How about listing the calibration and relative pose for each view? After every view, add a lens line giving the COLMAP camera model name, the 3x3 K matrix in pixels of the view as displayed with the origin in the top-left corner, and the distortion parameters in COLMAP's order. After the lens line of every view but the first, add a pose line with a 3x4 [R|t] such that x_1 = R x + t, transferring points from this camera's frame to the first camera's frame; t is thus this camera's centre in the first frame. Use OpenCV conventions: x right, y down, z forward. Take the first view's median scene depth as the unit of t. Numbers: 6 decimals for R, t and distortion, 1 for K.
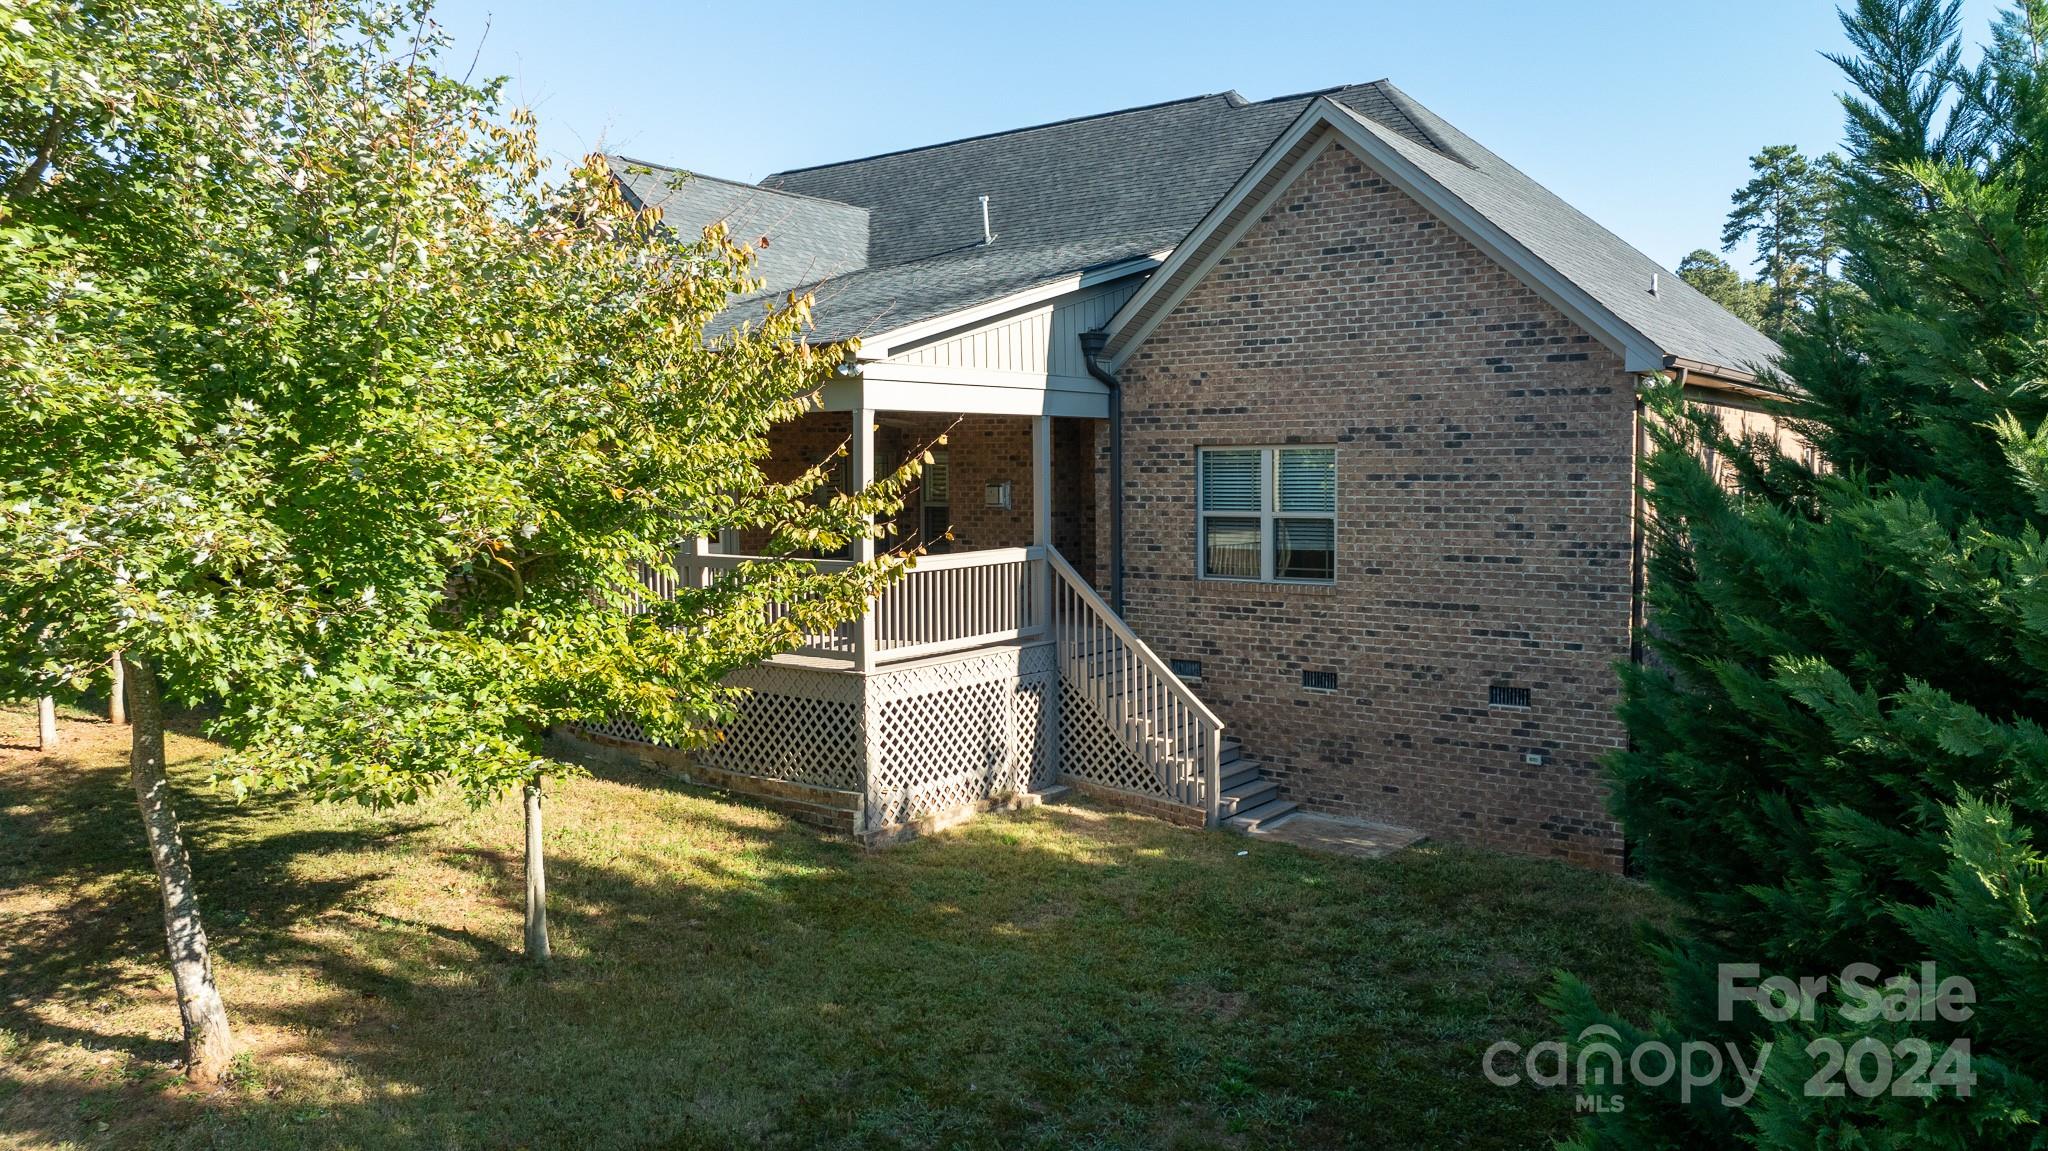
lens RADIAL K [[1454.3, 0, 1024.0], [0, 1454.3, 575.5], [0, 0, 1]] dist [-0.042023, 0.057277]
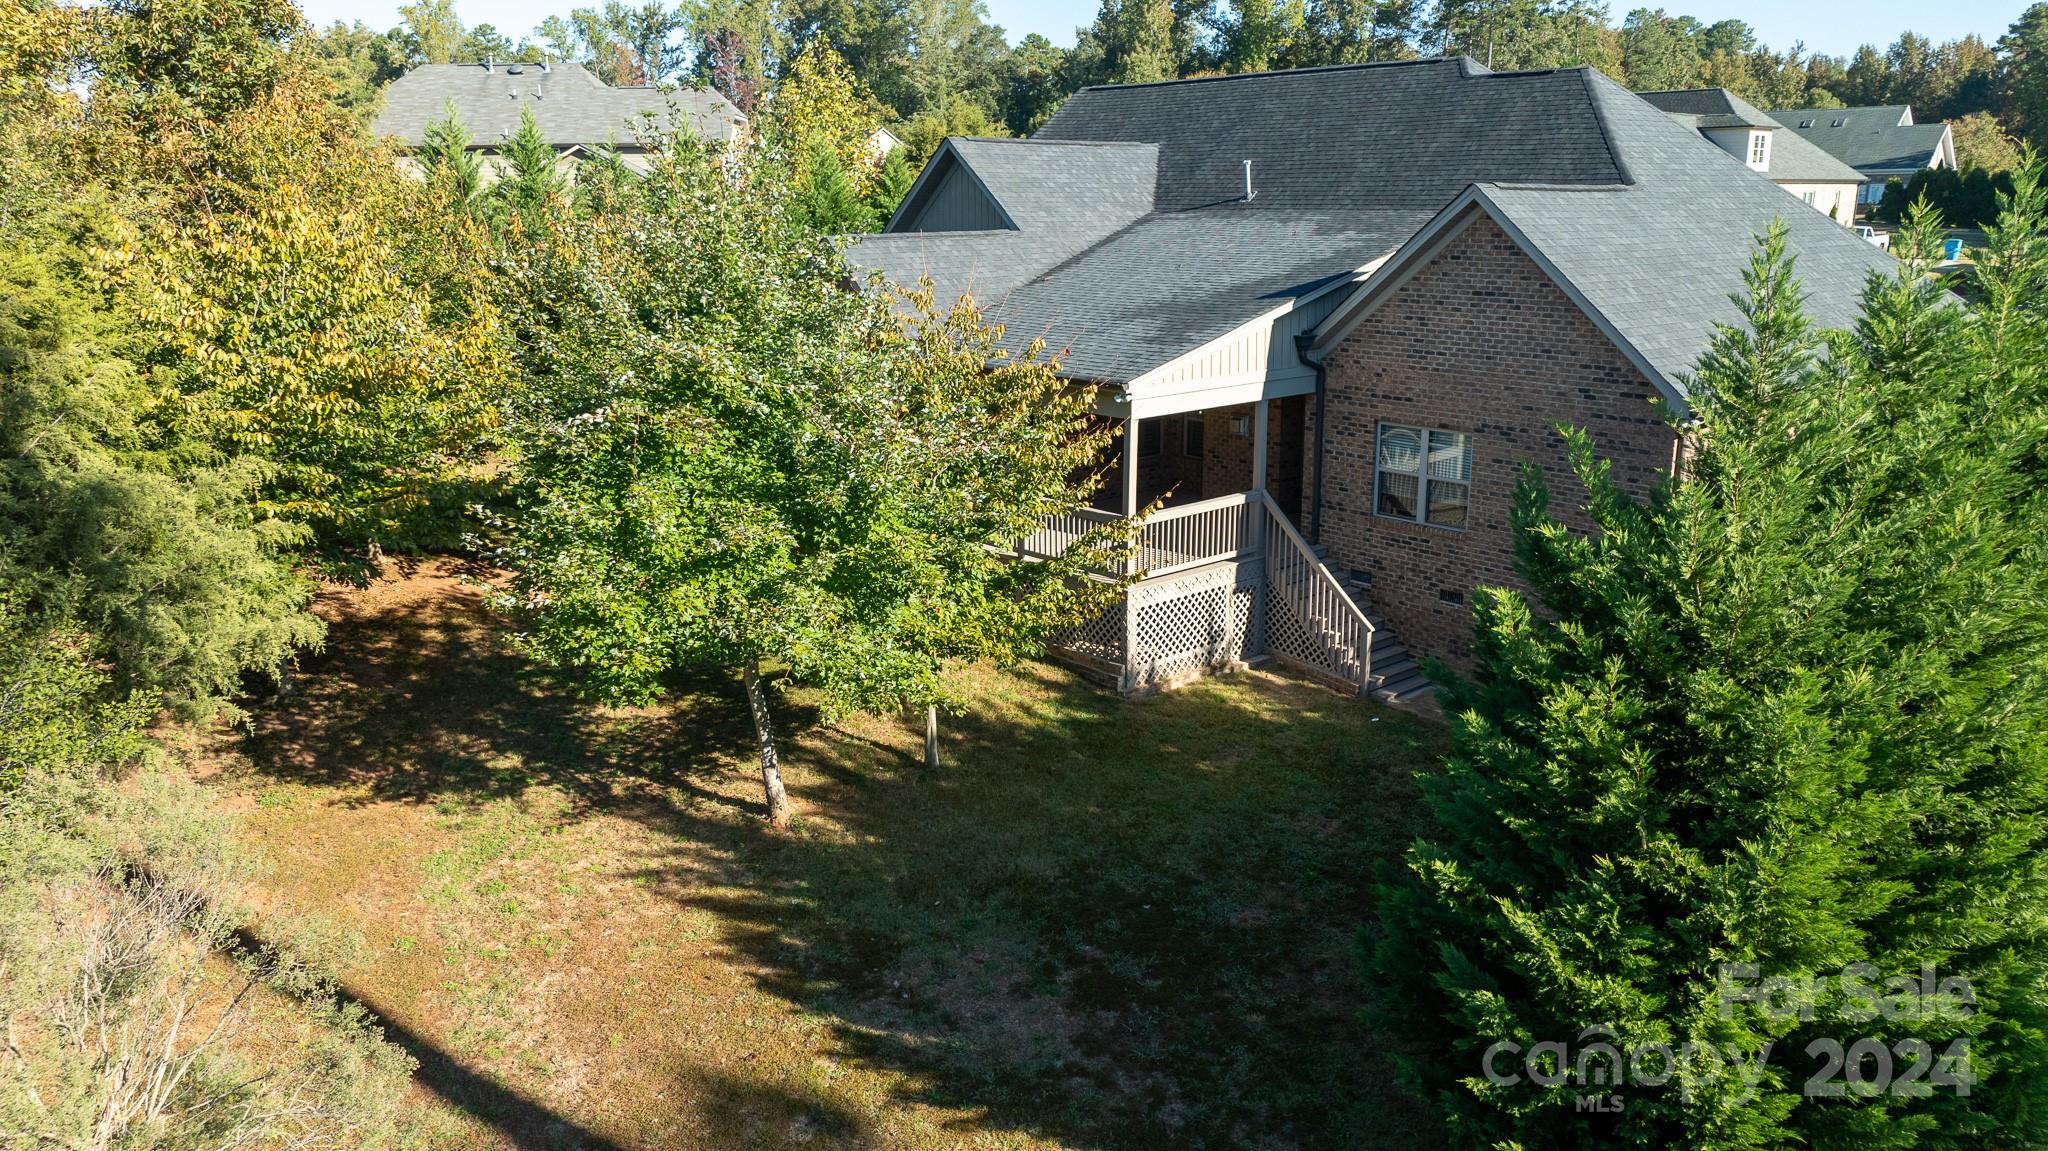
lens RADIAL K [[1495.7, 0, 1024.0], [0, 1495.7, 575.5], [0, 0, 1]] dist [-0.002911, -0.003208]
pose [[0.977969, 0.054362, -0.201548, 0.101311], [-0.015607, 0.981835, 0.189093, -0.244897], [0.208167, -0.181782, 0.961053, -0.540468]]
